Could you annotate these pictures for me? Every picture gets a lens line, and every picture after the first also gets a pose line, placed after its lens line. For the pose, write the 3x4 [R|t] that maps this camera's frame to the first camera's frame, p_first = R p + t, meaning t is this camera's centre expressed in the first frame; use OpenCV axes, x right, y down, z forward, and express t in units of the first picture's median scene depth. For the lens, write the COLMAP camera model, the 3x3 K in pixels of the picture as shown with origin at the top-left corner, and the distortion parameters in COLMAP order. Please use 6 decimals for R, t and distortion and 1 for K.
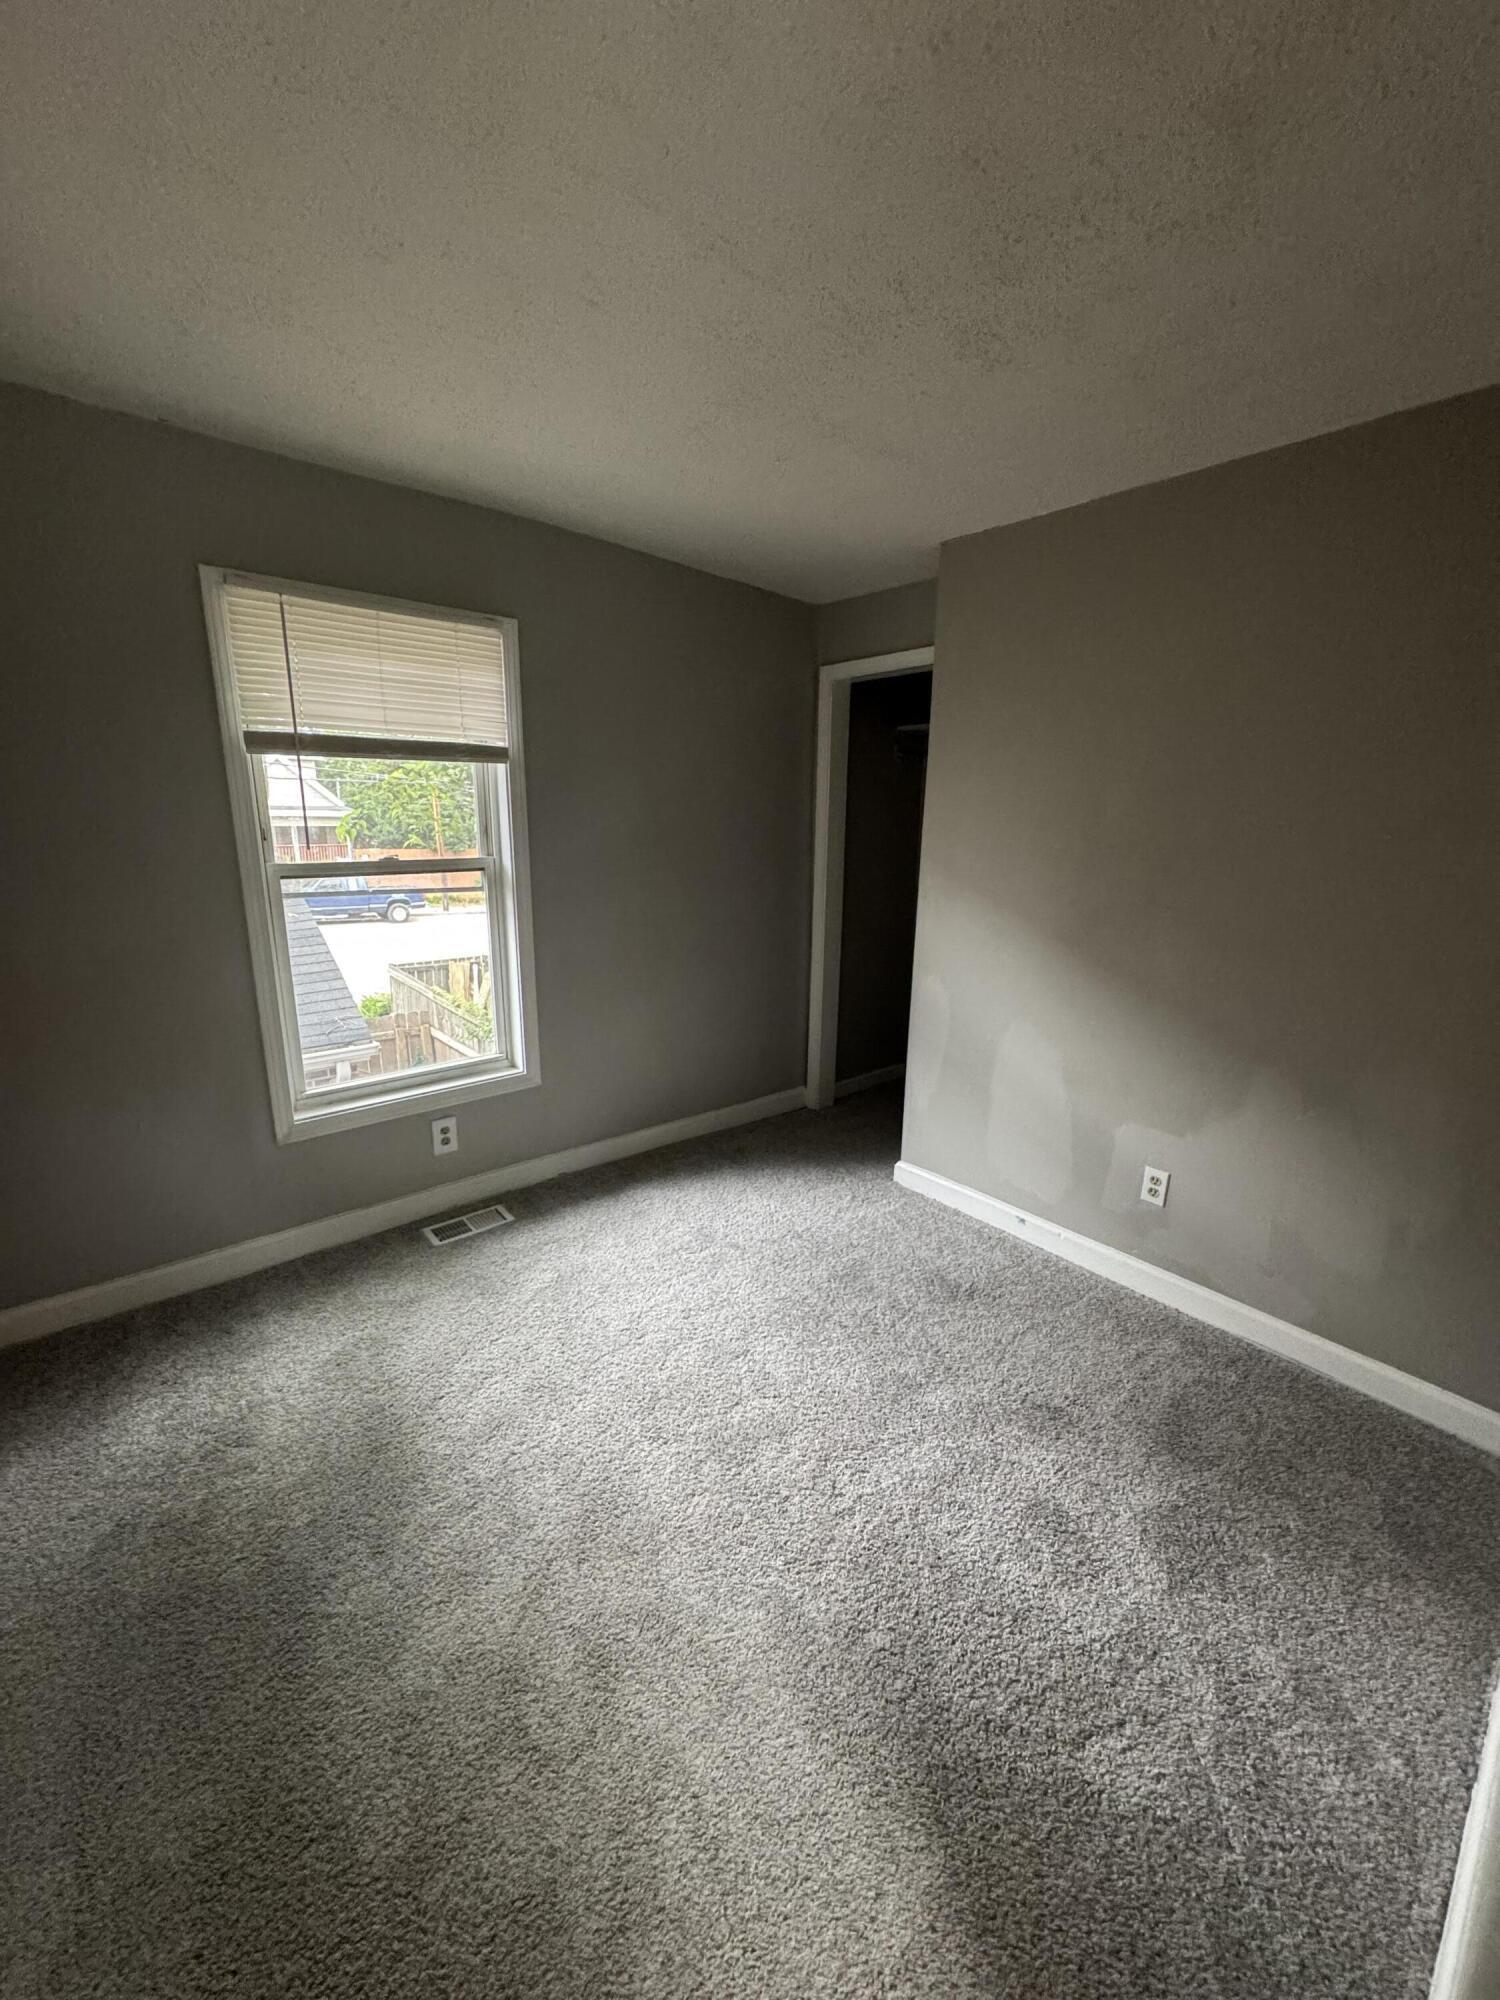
lens RADIAL K [[799.5, 0, 750.7], [0, 799.5, 997.3], [0, 0, 1]] dist [-0.001315, 0.000454]
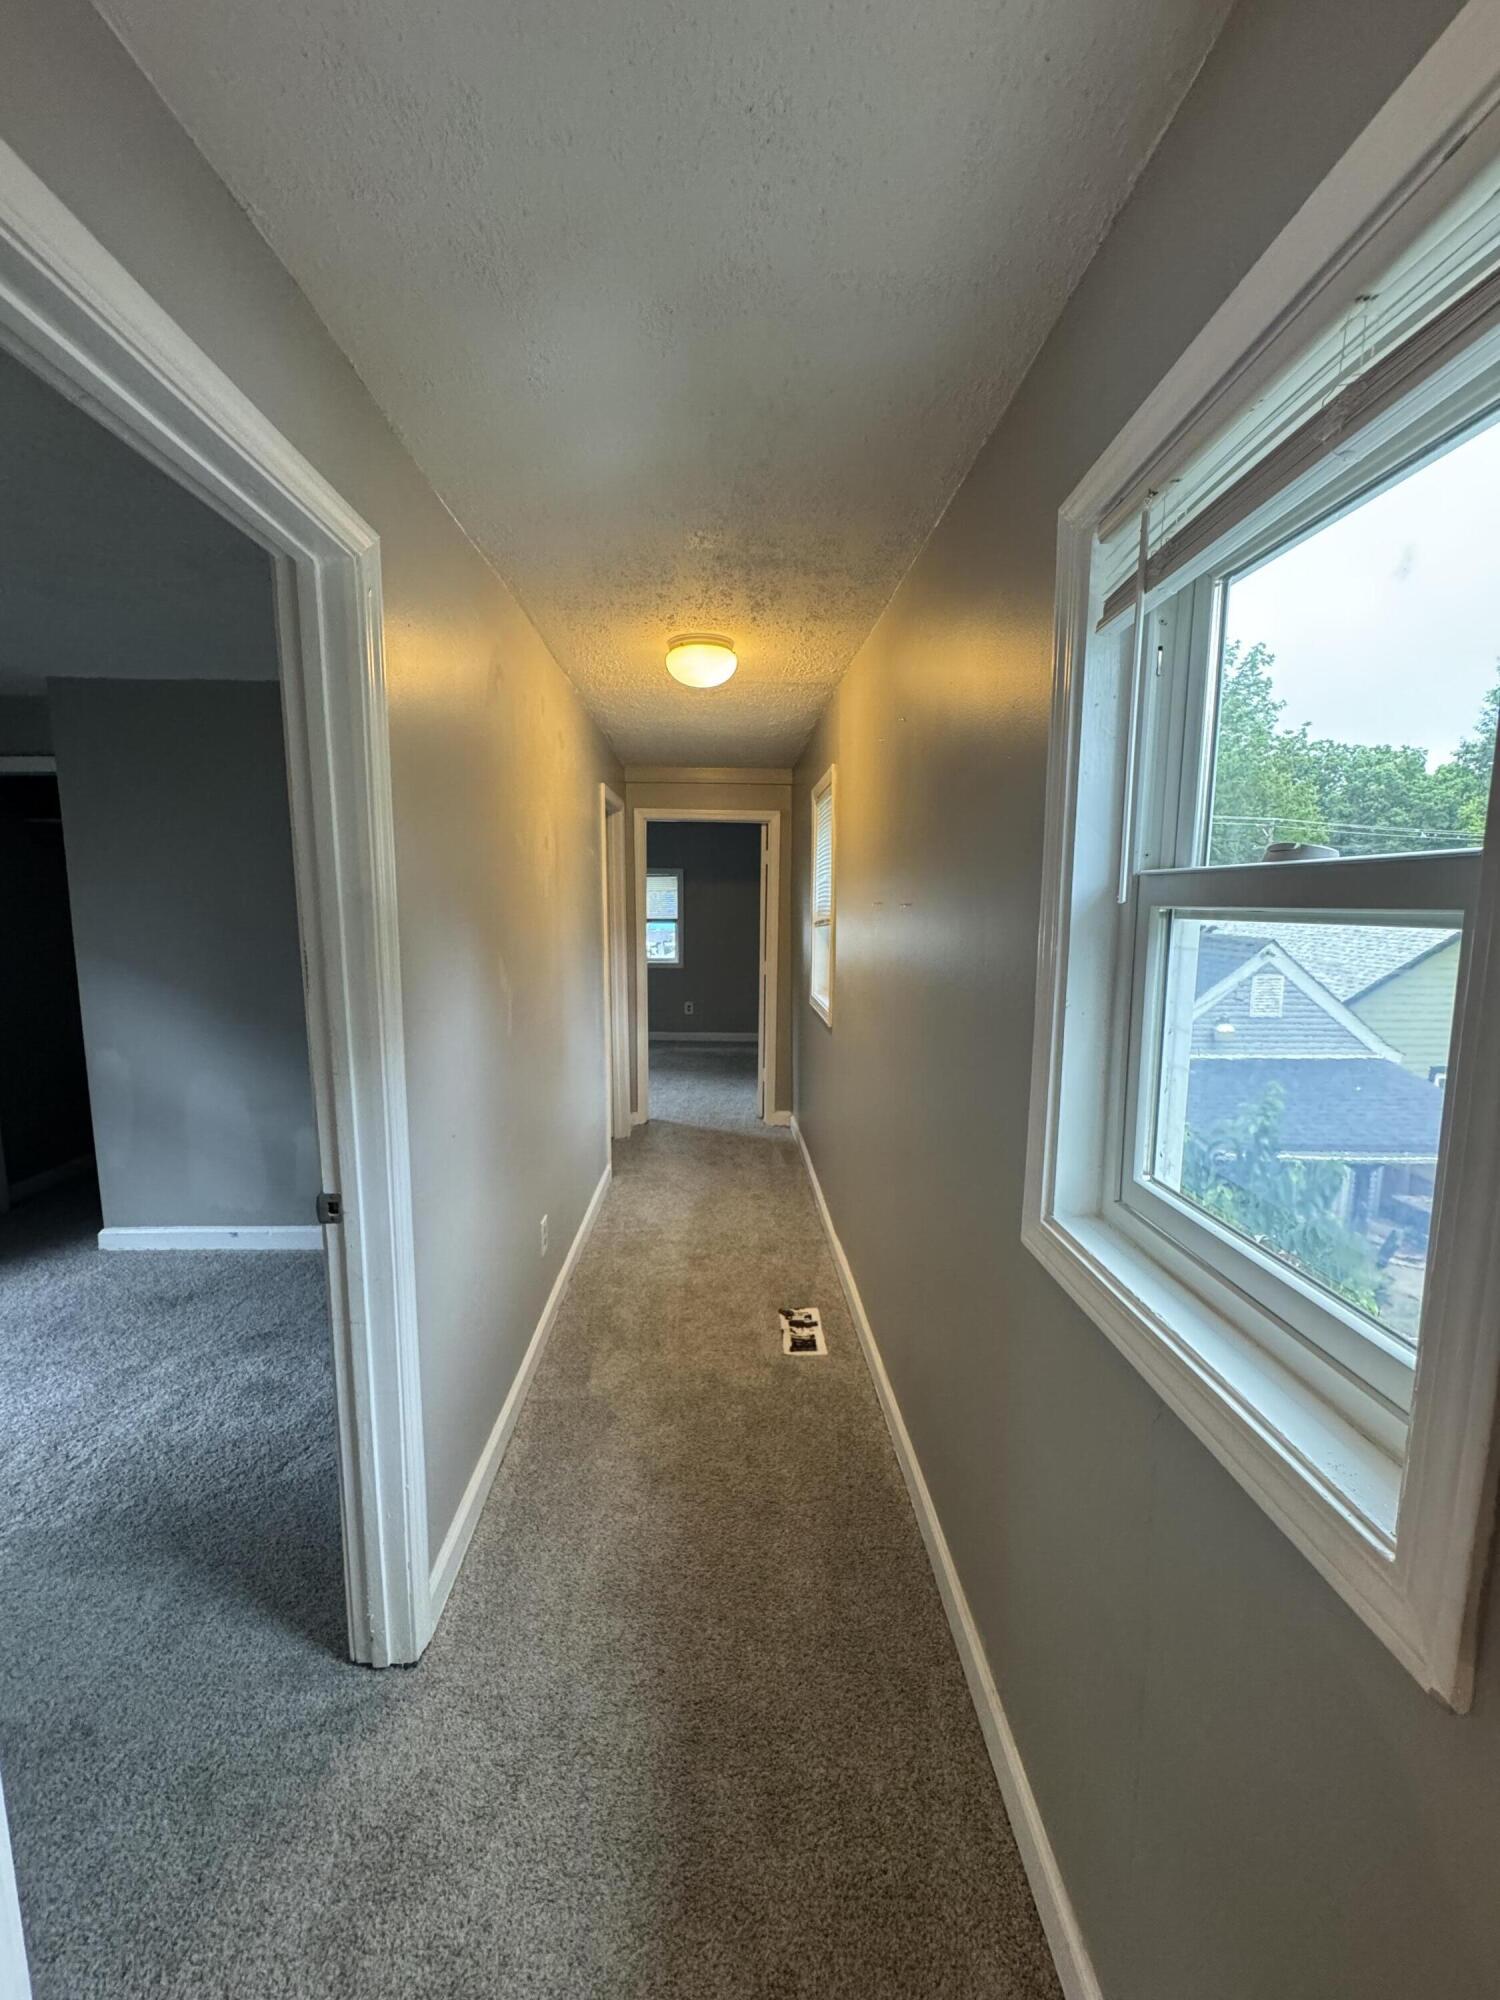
lens RADIAL K [[799.5, 0, 750.7], [0, 799.5, 997.3], [0, 0, 1]] dist [-0.001315, 0.000454]
pose [[0.627932, -0.119980, 0.768964, -0.069874], [0.185393, 0.982663, 0.001932, 0.078749], [-0.755864, 0.141347, 0.639289, -0.496621]]
